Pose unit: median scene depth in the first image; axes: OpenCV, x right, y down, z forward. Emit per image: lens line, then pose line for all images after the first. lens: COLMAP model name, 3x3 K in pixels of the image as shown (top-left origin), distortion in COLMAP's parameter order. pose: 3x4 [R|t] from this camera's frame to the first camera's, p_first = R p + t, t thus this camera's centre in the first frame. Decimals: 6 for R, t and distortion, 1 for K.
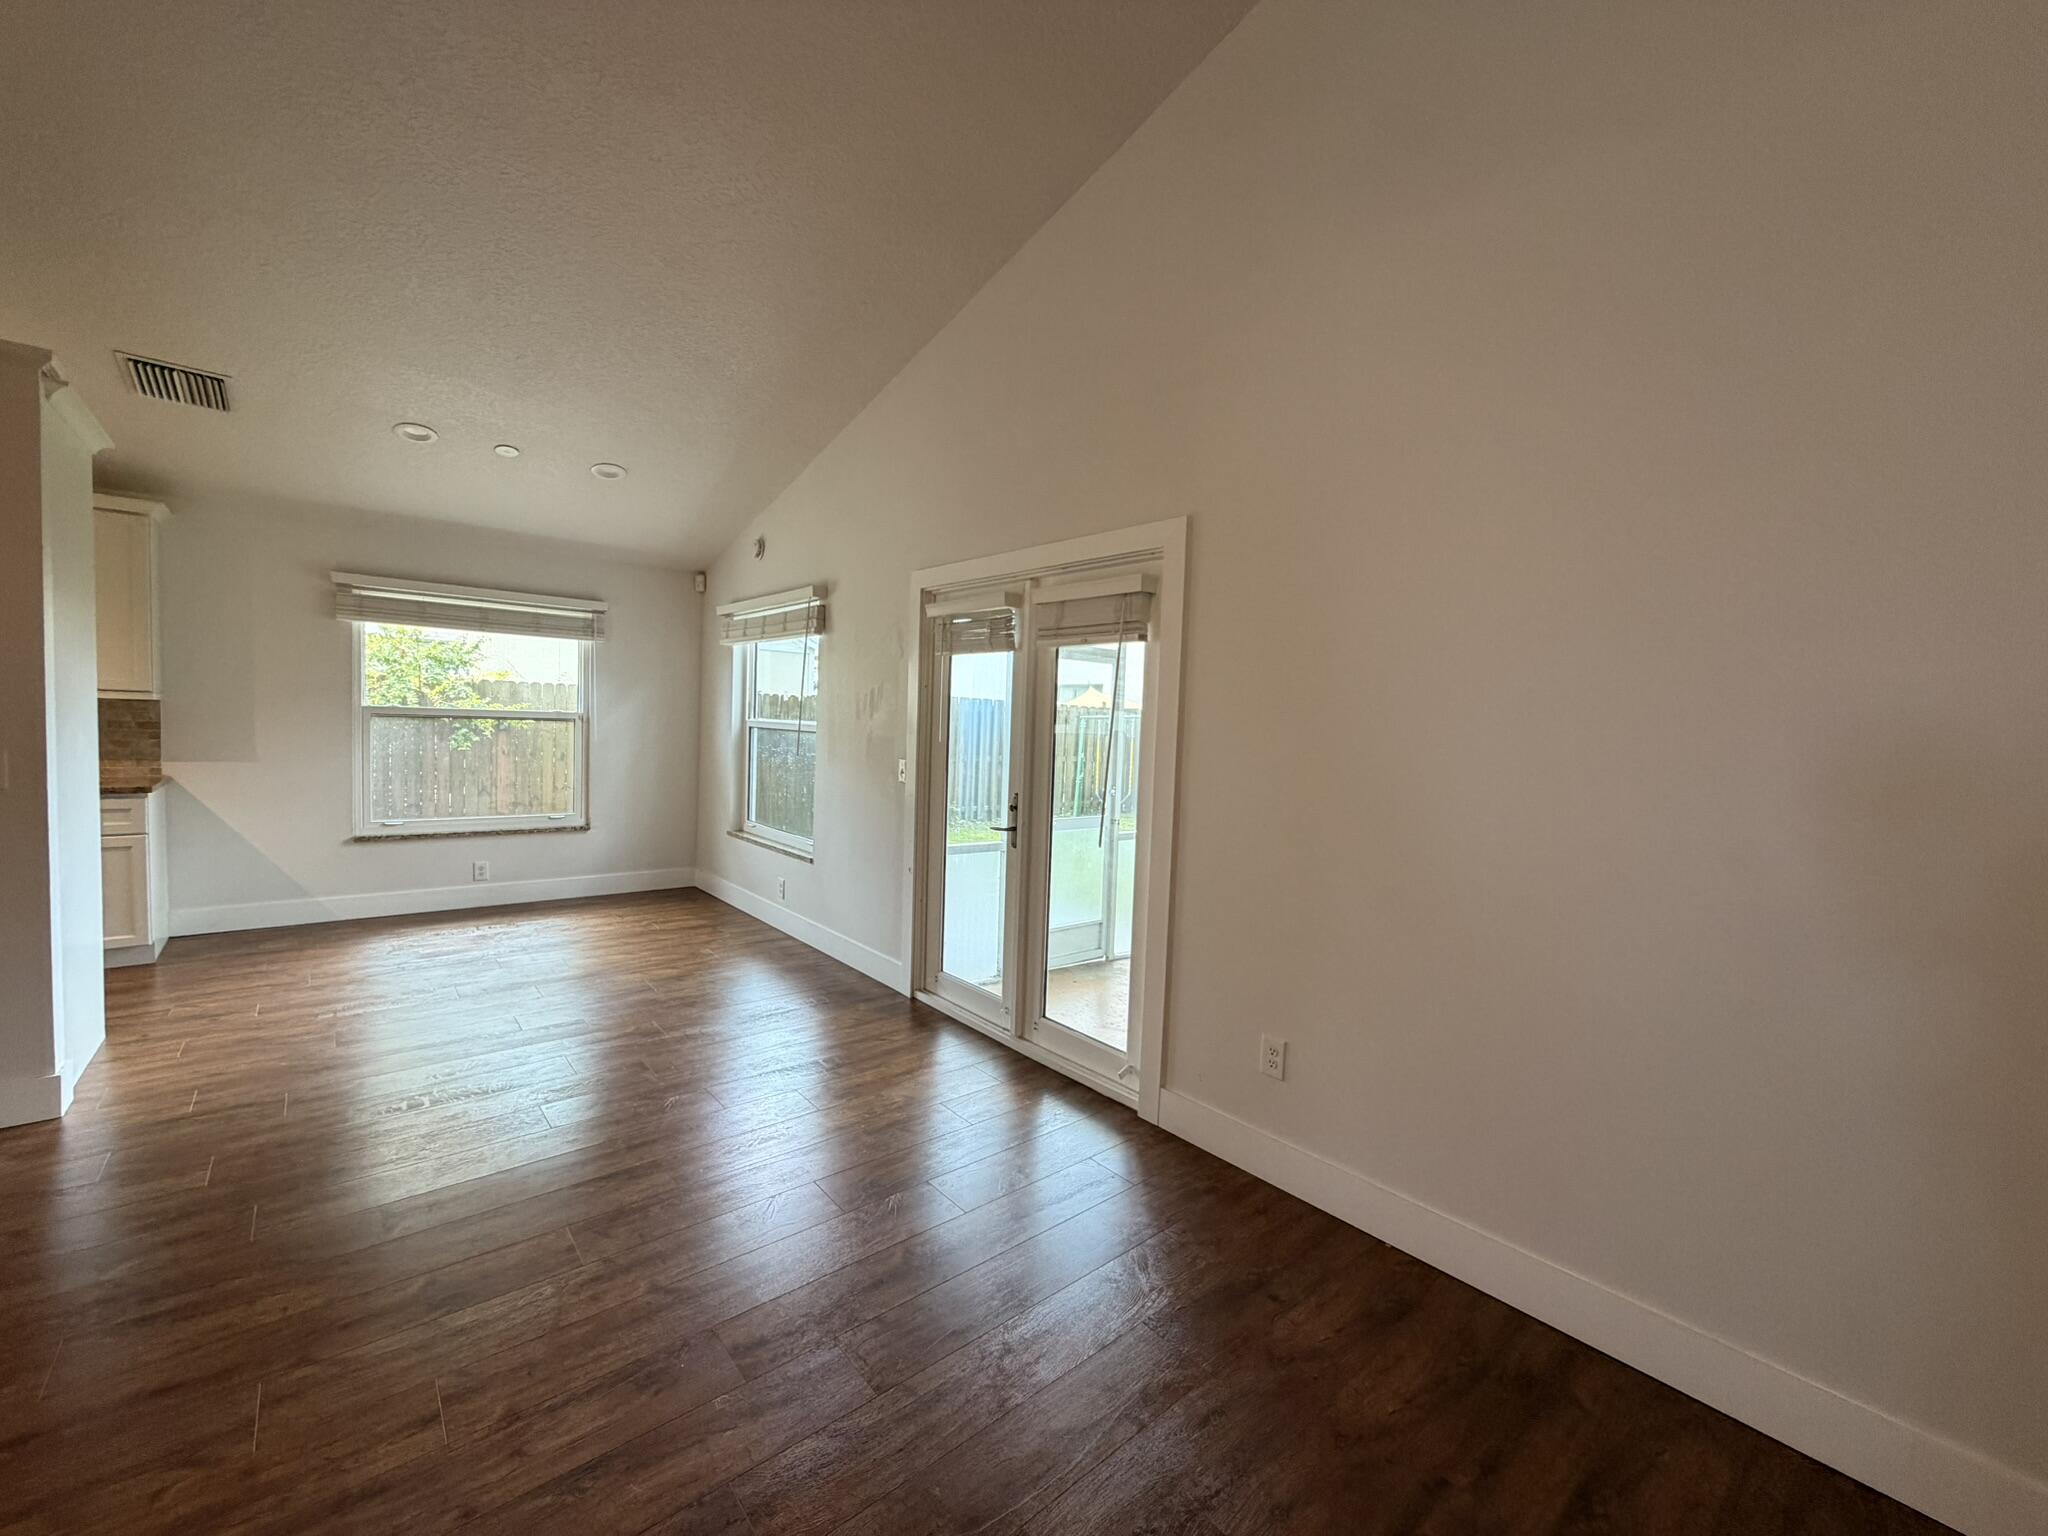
lens RADIAL K [[816.2, 0, 1019.3], [0, 816.2, 765.1], [0, 0, 1]] dist [0.000348, 0.000689]
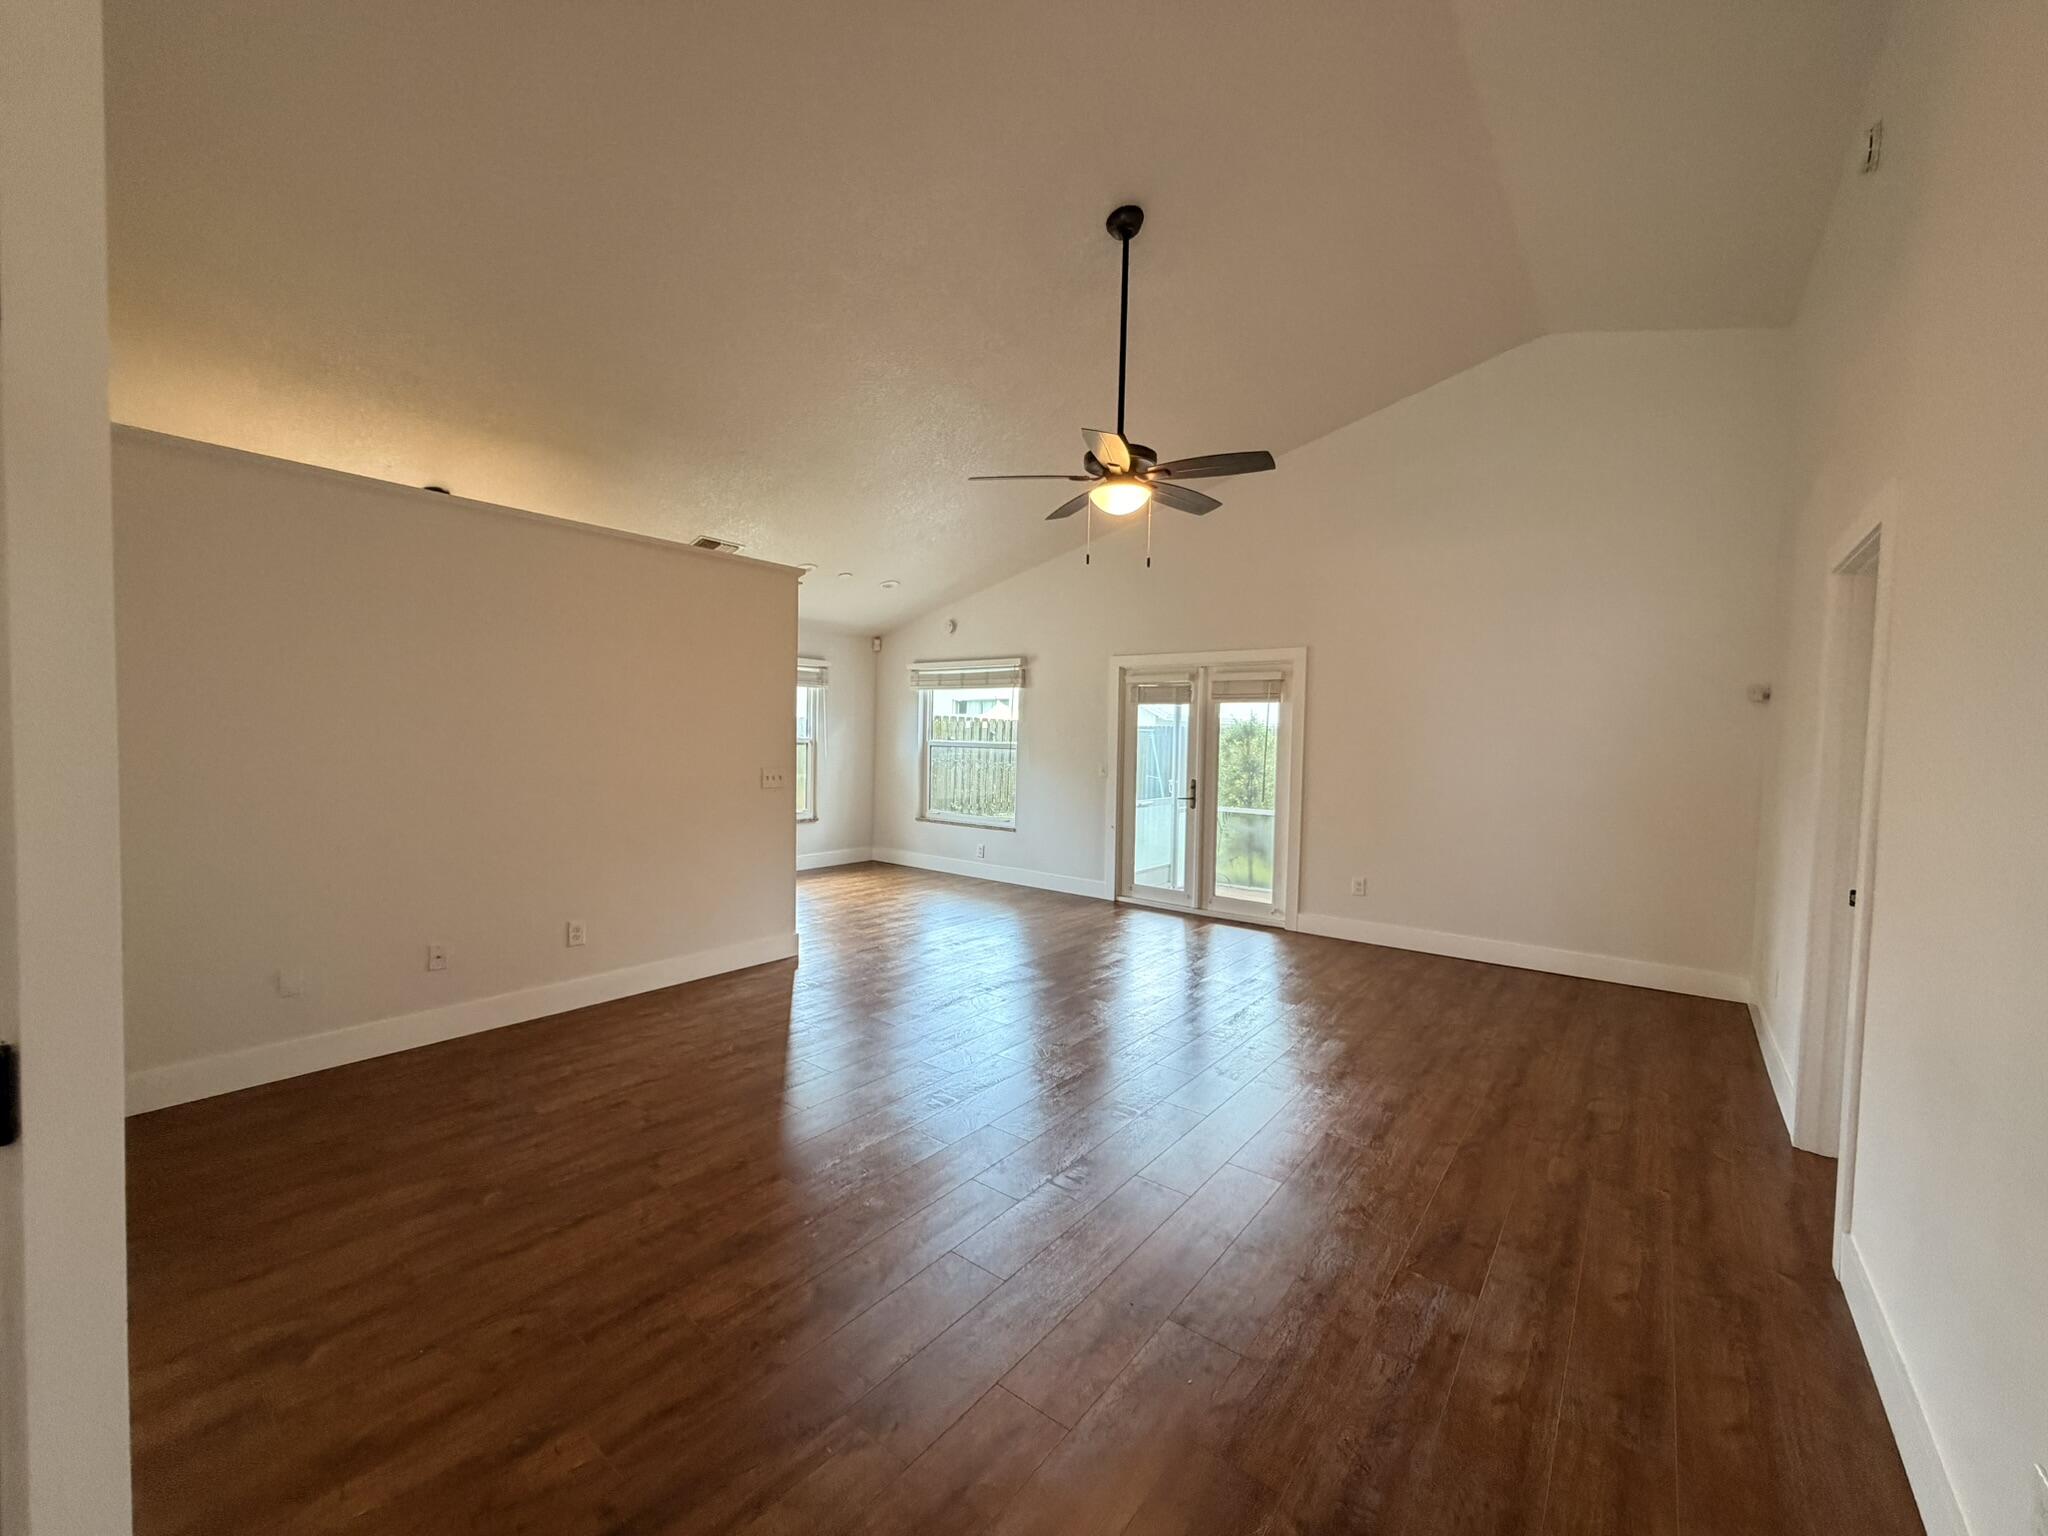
lens RADIAL K [[816.2, 0, 1019.3], [0, 816.2, 765.1], [0, 0, 1]] dist [0.000348, 0.000689]
pose [[0.980590, -0.026157, 0.194317, -0.711286], [0.028037, 0.999583, -0.006929, 0.003448], [-0.194055, 0.012242, 0.980914, -0.717821]]
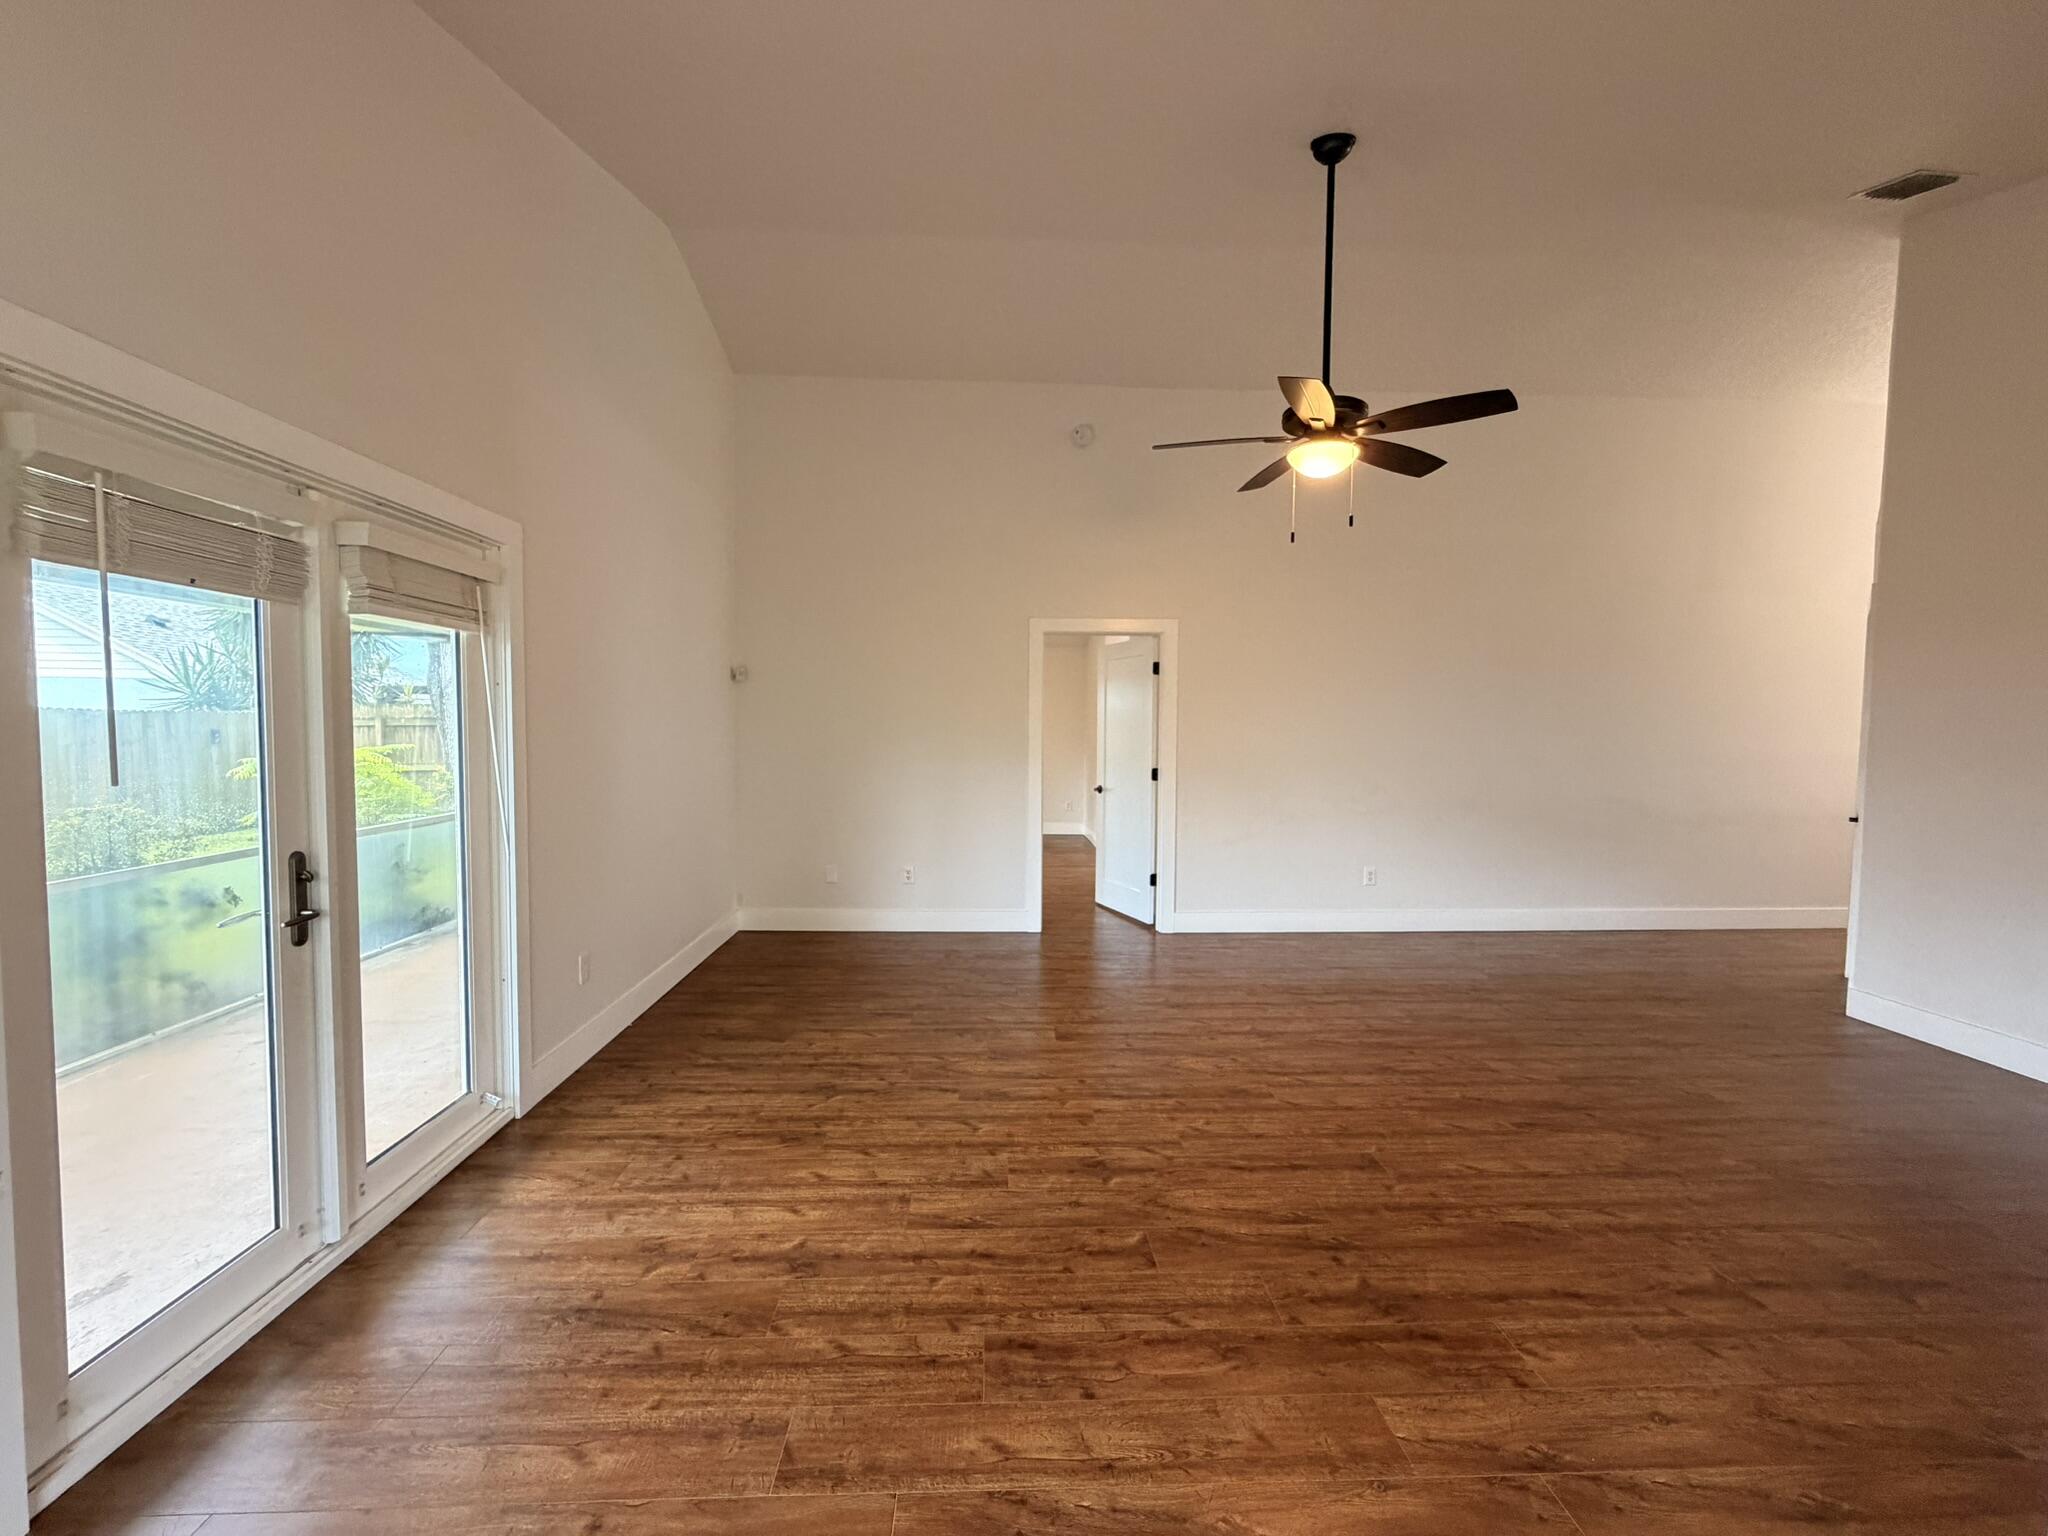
lens RADIAL K [[816.2, 0, 1019.3], [0, 816.2, 765.1], [0, 0, 1]] dist [0.000348, 0.000689]
pose [[-0.784971, -0.079770, 0.614376, -0.687735], [-0.009589, 0.993121, 0.116696, -0.090135], [-0.619458, 0.085712, -0.780336, 1.032978]]
